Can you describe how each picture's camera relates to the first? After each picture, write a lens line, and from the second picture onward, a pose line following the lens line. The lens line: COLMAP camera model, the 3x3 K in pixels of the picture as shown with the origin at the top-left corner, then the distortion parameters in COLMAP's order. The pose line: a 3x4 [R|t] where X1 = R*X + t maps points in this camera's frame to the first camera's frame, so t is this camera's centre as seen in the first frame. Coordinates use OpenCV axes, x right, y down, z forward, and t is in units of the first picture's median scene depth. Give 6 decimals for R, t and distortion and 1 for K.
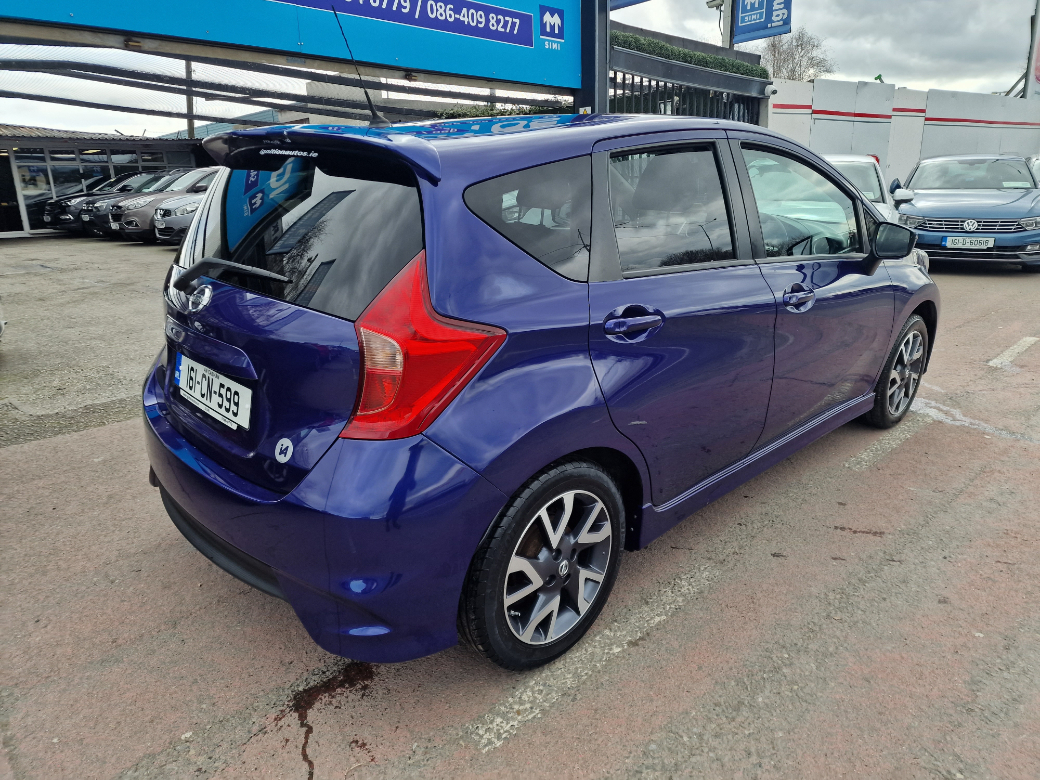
lens RADIAL K [[700.9, 0, 516.9], [0, 700.9, 389.2], [0, 0, 1]] dist [0.056097, -0.045319]
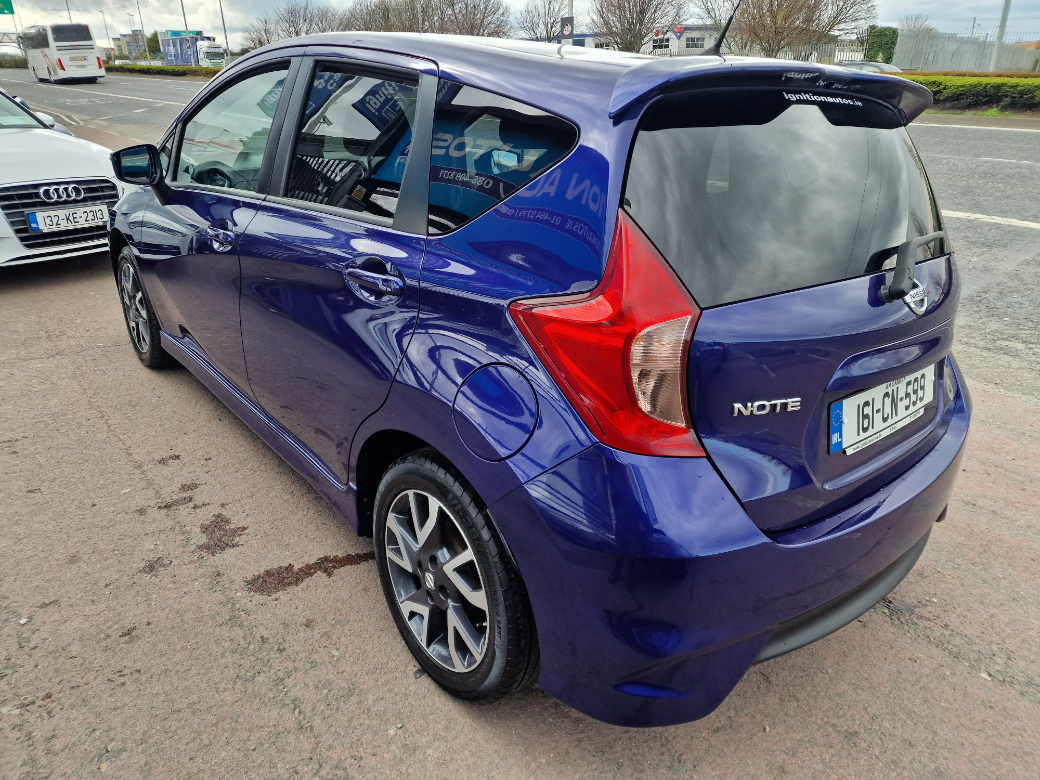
lens RADIAL K [[700.9, 0, 503.8], [0, 700.9, 386.1], [0, 0, 1]] dist [0.056097, -0.045319]
pose [[0.067037, -0.374869, 0.924651, -0.375263], [0.274179, 0.897980, 0.344178, -0.130114], [-0.959339, 0.230447, 0.162979, 0.401422]]
